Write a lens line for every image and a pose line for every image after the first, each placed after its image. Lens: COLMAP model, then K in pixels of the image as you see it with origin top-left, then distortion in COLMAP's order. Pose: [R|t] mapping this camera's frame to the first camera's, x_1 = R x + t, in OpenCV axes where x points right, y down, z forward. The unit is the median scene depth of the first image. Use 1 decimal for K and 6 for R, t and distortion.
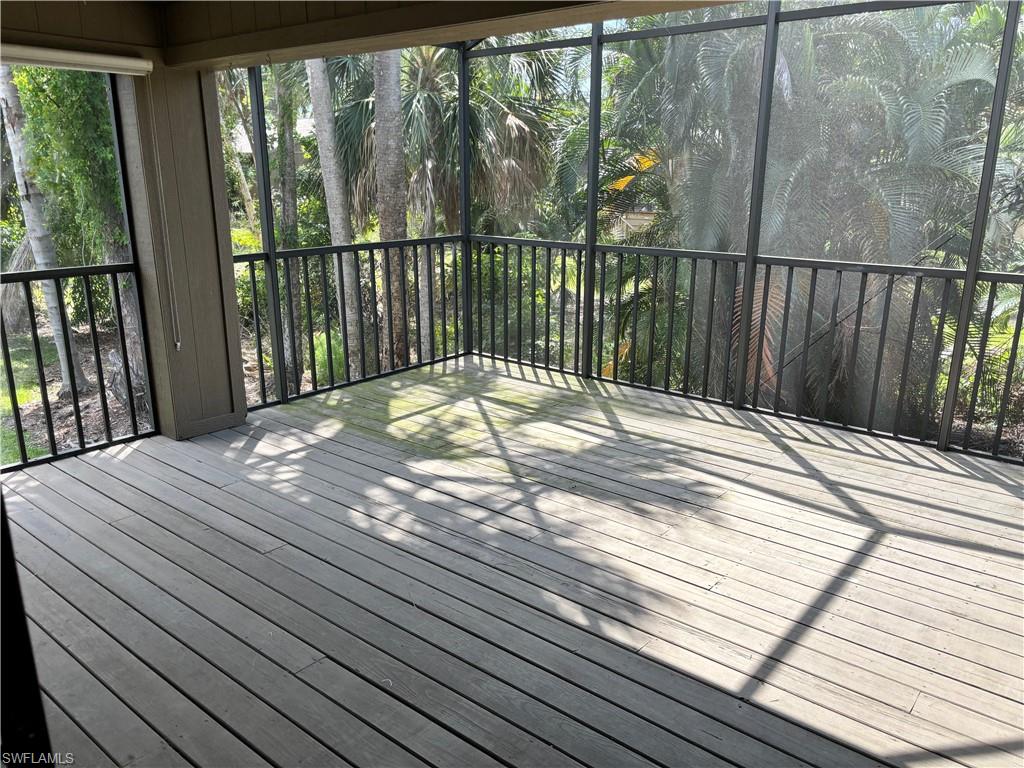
lens RADIAL K [[775.1, 0, 512.2], [0, 775.1, 384.7], [0, 0, 1]] dist [0.040886, -0.013017]
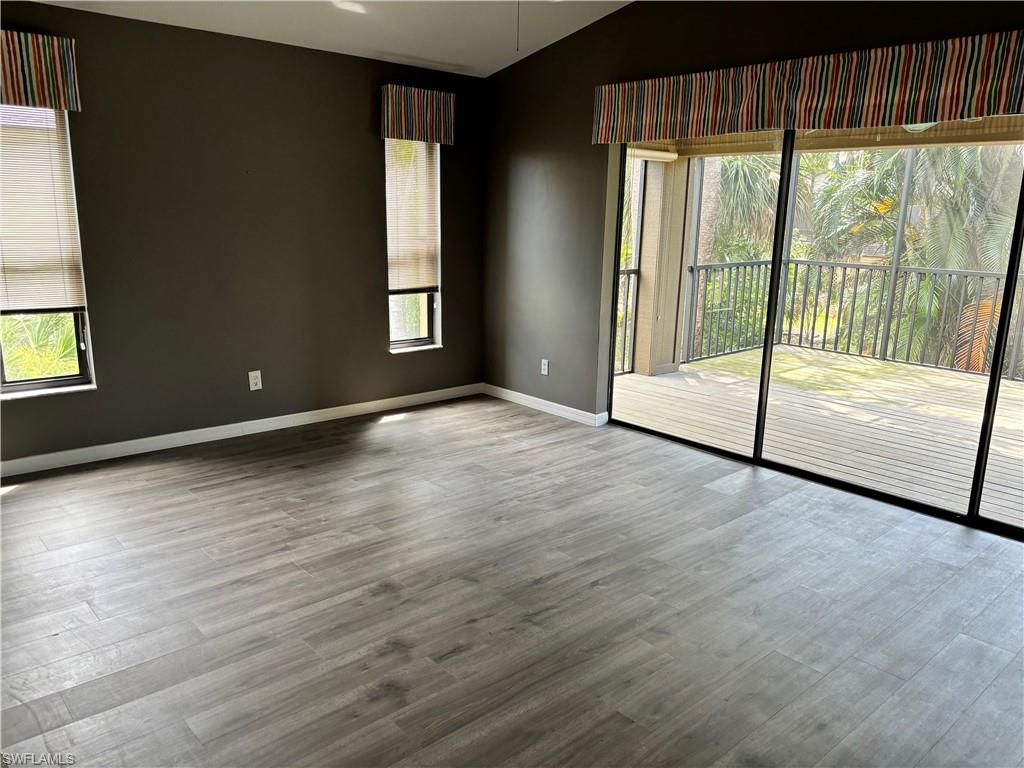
lens RADIAL K [[775.1, 0, 511.9], [0, 775.1, 386.8], [0, 0, 1]] dist [0.040886, -0.013017]
pose [[0.990286, 0.050089, -0.129711, -0.491501], [-0.055602, 0.997682, -0.039237, 0.171809], [0.127445, 0.046068, 0.990775, -0.653396]]
